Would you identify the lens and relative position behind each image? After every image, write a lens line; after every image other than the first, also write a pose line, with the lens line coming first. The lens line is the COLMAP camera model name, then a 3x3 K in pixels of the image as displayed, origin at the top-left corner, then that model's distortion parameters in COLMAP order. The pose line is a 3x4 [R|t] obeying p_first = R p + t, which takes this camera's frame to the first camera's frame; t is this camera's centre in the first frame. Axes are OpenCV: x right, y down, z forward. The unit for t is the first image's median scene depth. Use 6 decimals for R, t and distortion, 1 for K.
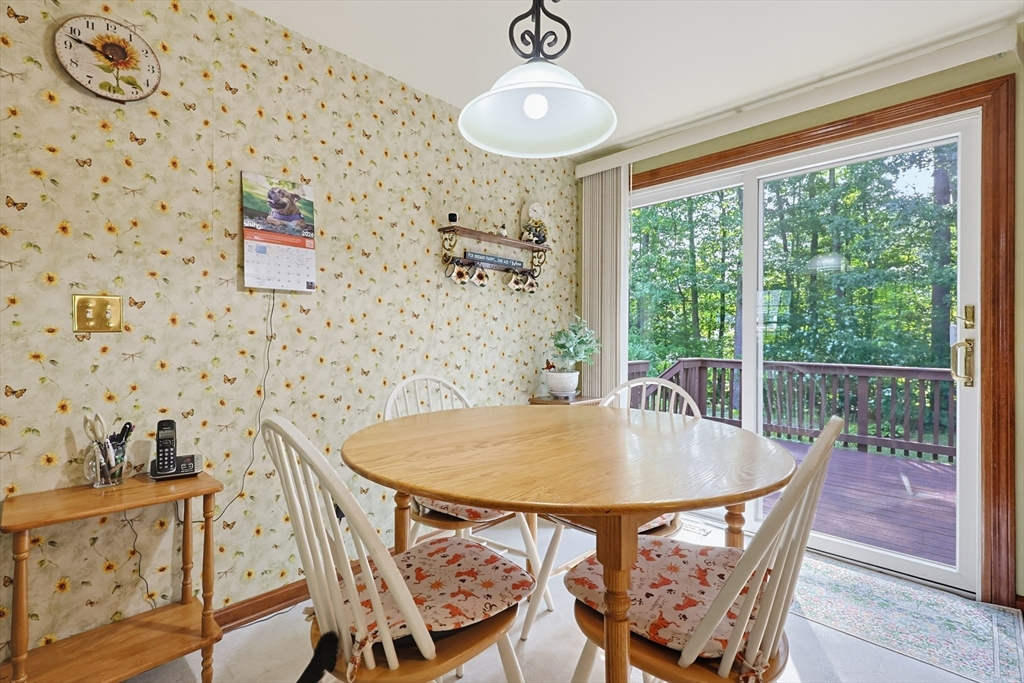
lens RADIAL K [[451.3, 0, 466.2], [0, 451.3, 335.2], [0, 0, 1]] dist [0.000000, -0.000330]
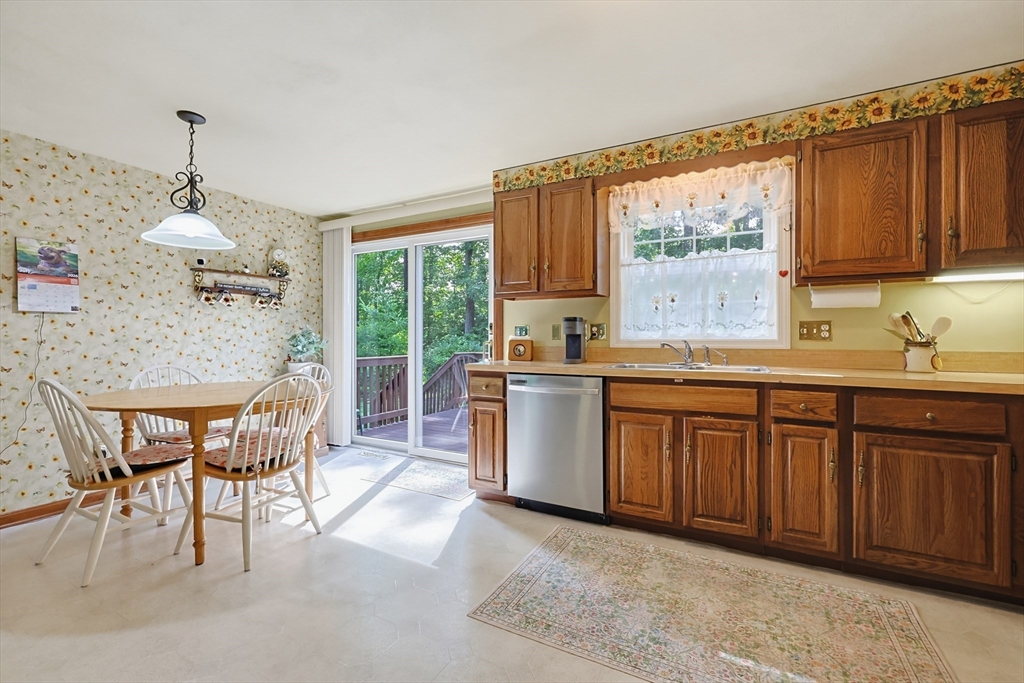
lens RADIAL K [[451.3, 0, 503.8], [0, 451.3, 331.3], [0, 0, 1]] dist [0.000000, -0.000330]
pose [[0.953893, -0.005028, 0.300106, 0.483861], [0.007636, 0.999943, -0.007519, -0.006938], [-0.300051, 0.009464, 0.953876, -0.749198]]
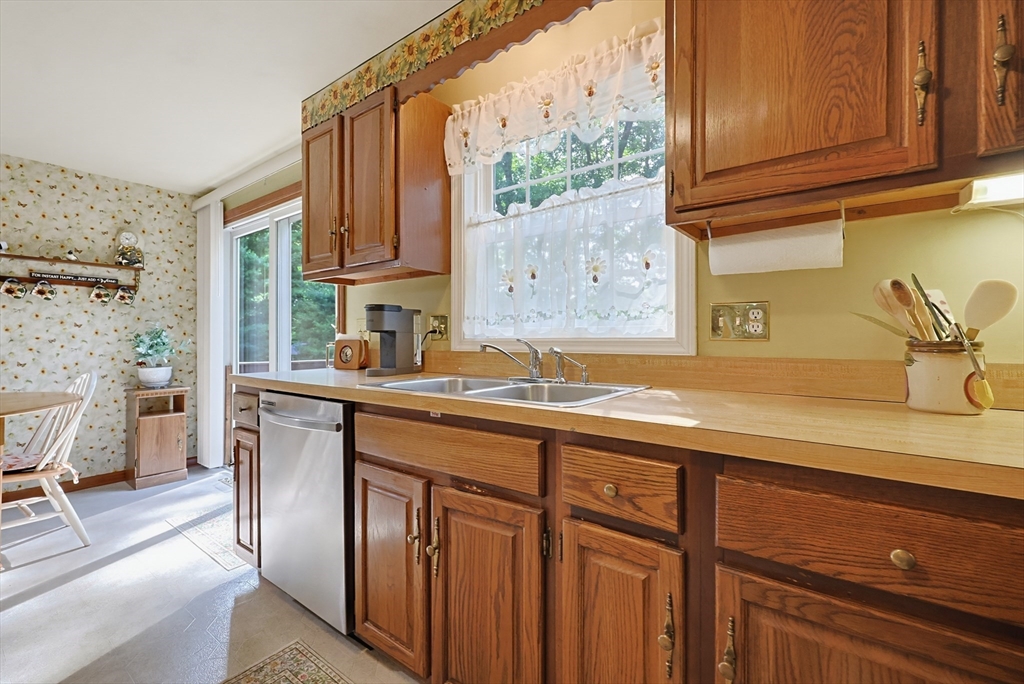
lens RADIAL K [[451.3, 0, 502.9], [0, 451.3, 333.1], [0, 0, 1]] dist [0.000000, -0.000330]
pose [[0.989319, -0.007871, 0.145551, 1.173812], [0.009221, 0.999920, -0.008603, 0.006843], [-0.145472, 0.009853, 0.989313, -0.444694]]
